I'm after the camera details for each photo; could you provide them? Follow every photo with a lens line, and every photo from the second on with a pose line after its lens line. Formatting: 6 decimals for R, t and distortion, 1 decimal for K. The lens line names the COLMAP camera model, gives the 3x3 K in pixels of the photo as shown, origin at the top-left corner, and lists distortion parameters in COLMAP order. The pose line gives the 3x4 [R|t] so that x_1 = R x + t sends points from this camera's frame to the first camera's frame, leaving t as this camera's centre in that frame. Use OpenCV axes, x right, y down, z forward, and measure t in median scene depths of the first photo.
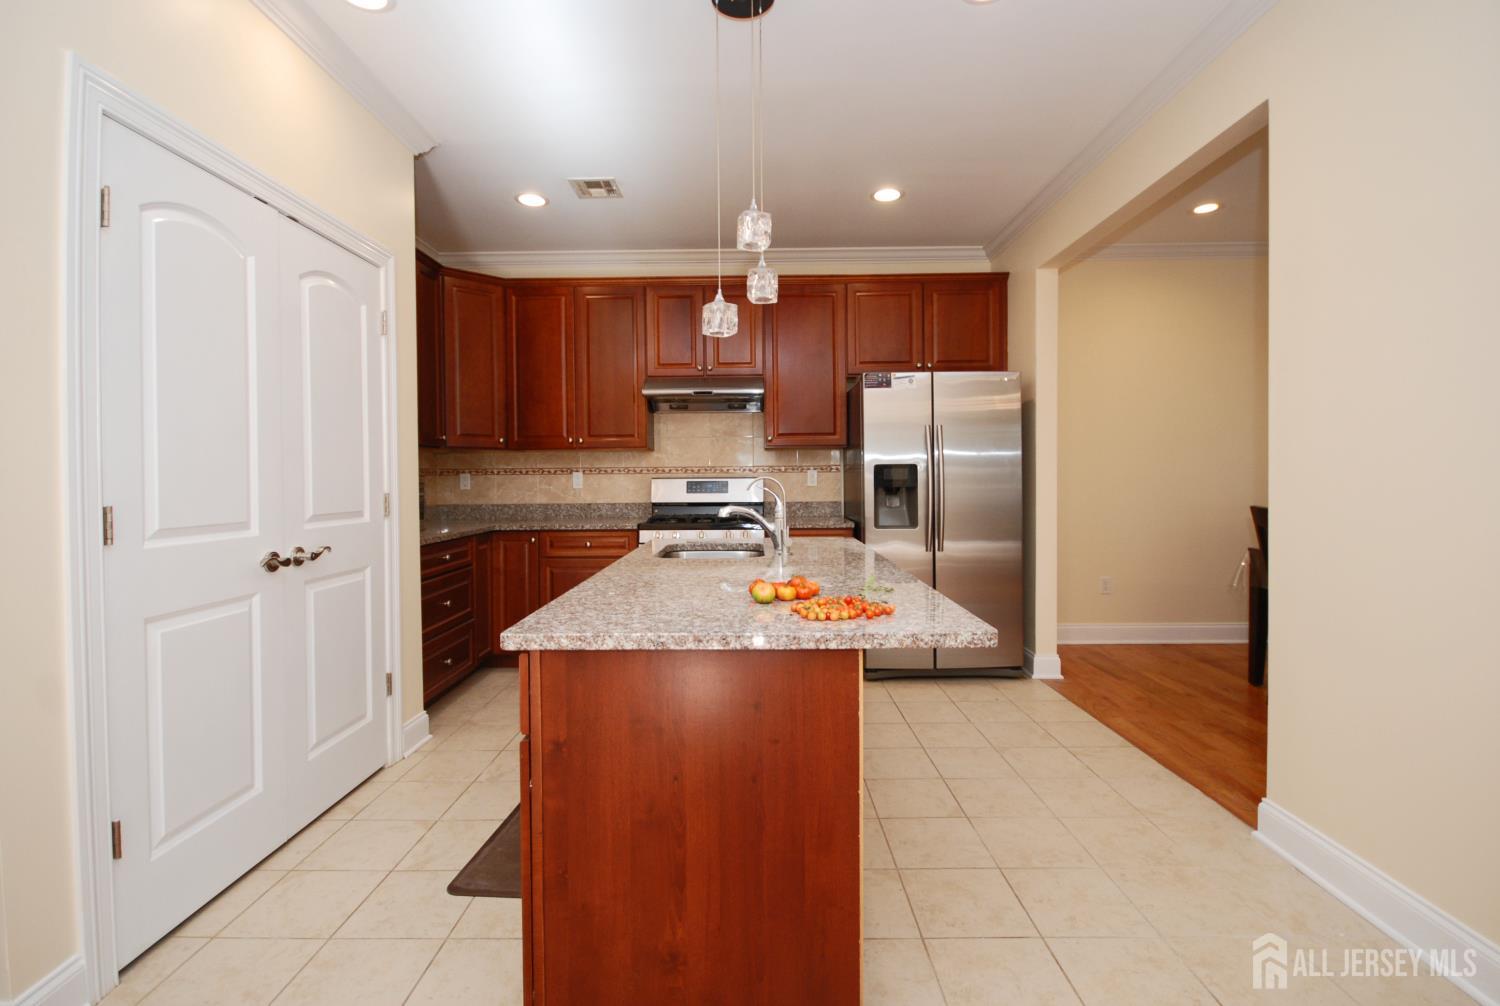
lens RADIAL K [[712.2, 0, 760.4], [0, 712.2, 482.6], [0, 0, 1]] dist [-0.003325, -0.001442]
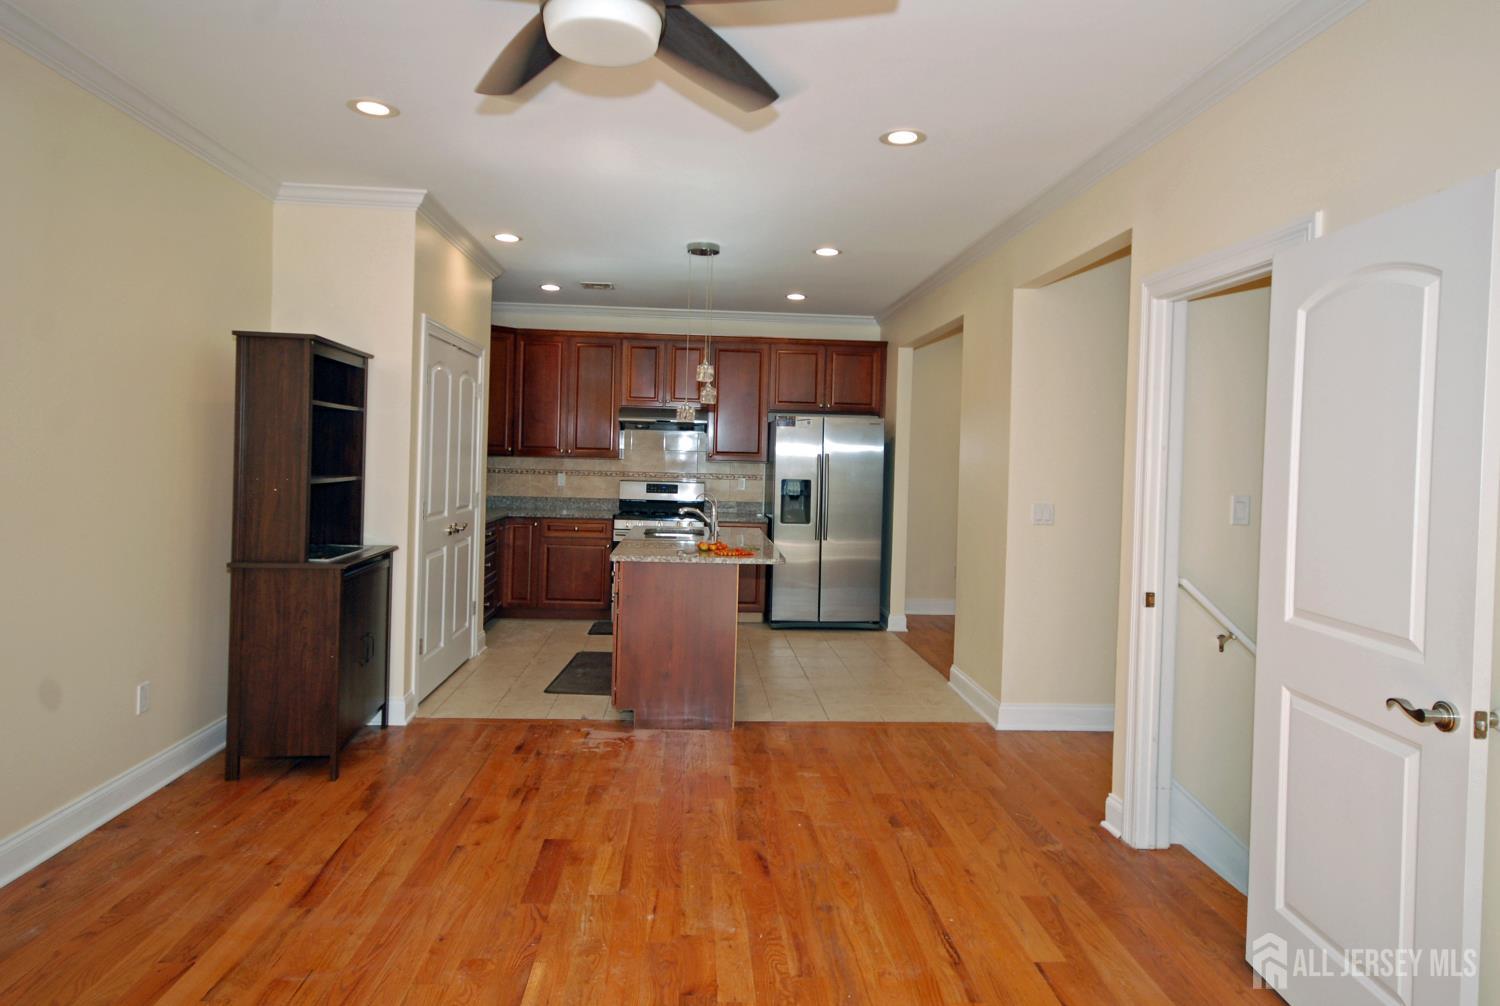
lens RADIAL K [[925.4, 0, 769.5], [0, 925.4, 462.9], [0, 0, 1]] dist [-0.039683, -0.002305]
pose [[0.996489, 0.035237, 0.075943, -0.008799], [-0.035253, 0.999378, -0.001133, -0.055286], [-0.075936, -0.001549, 0.997111, -0.868002]]
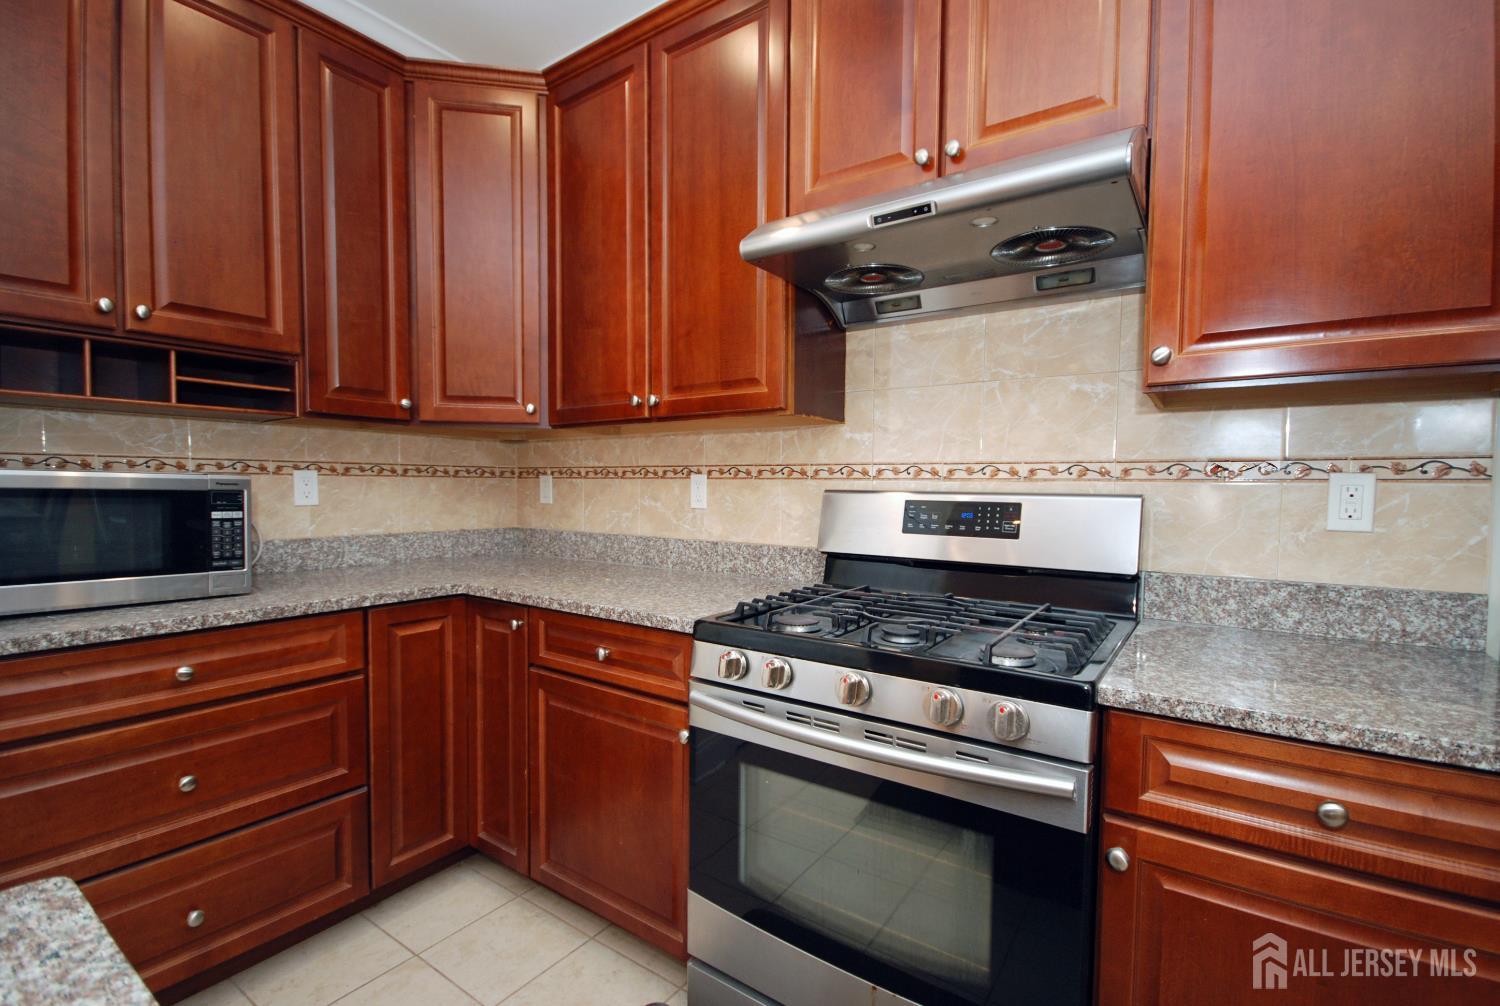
lens RADIAL K [[691.6, 0, 733.8], [0, 691.6, 517.8], [0, 0, 1]] dist [-0.004854, -0.000240]
pose [[0.810220, 0.043474, -0.584511, 0.042784], [-0.021177, 0.998766, 0.044930, -0.008597], [0.585743, -0.024025, 0.810141, 0.780506]]
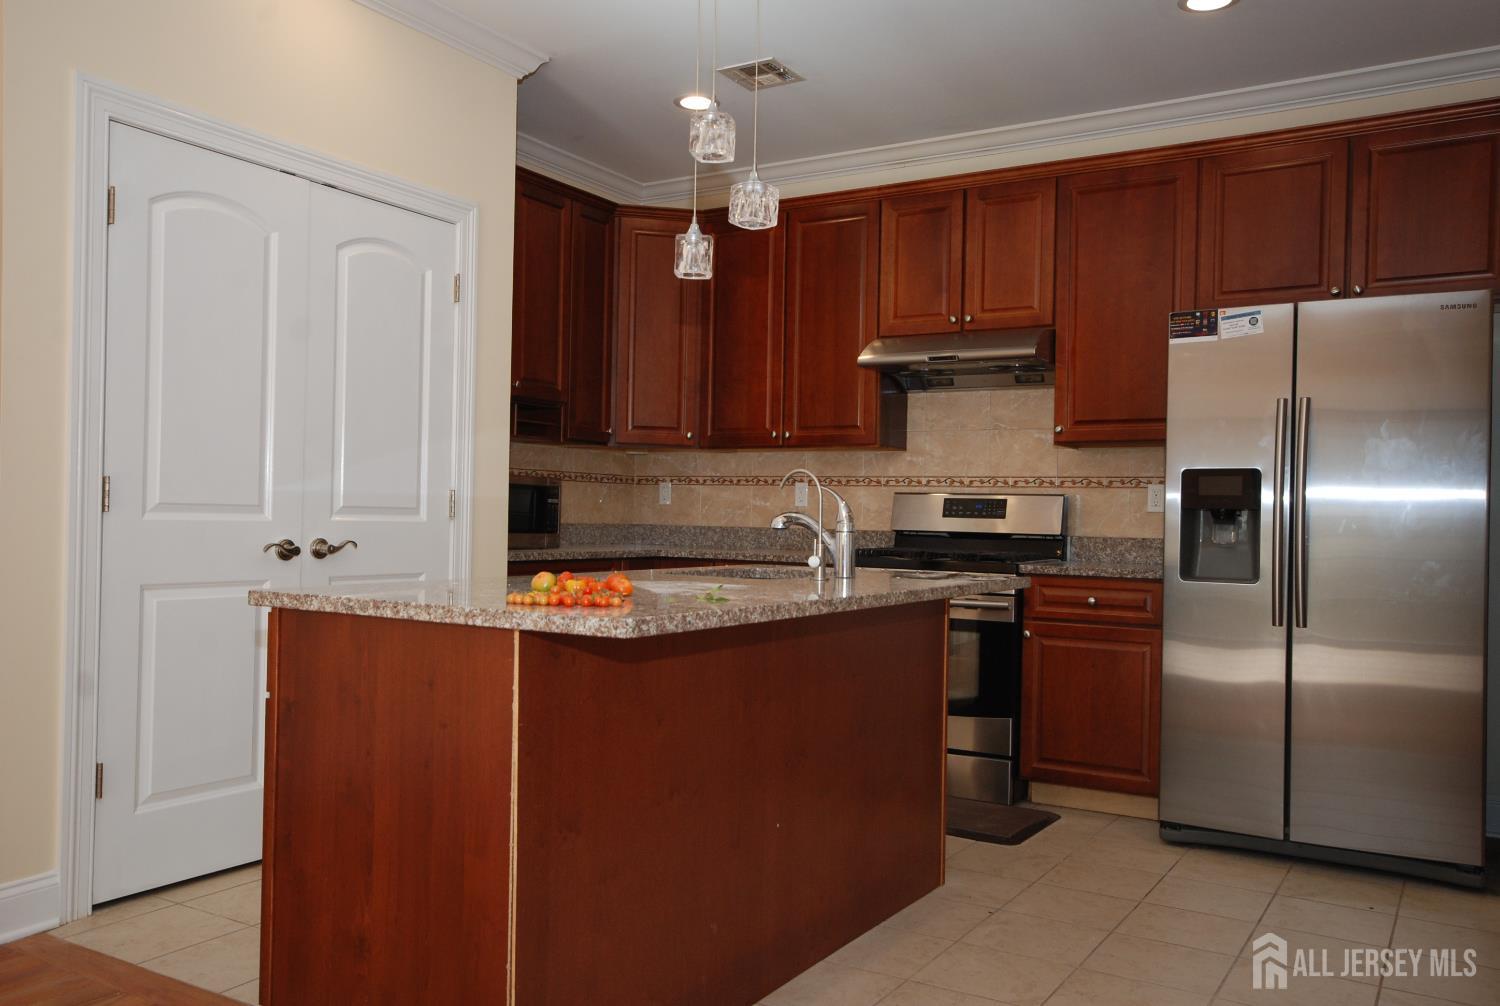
lens RADIAL K [[1248.9, 0, 723.8], [0, 1248.9, 510.3], [0, 0, 1]] dist [0.015009, 0.044455]
pose [[0.845981, 0.024618, -0.532644, 0.387951], [-0.033736, 0.999403, -0.007392, 0.028154], [0.532144, 0.024223, 0.846307, -0.059396]]
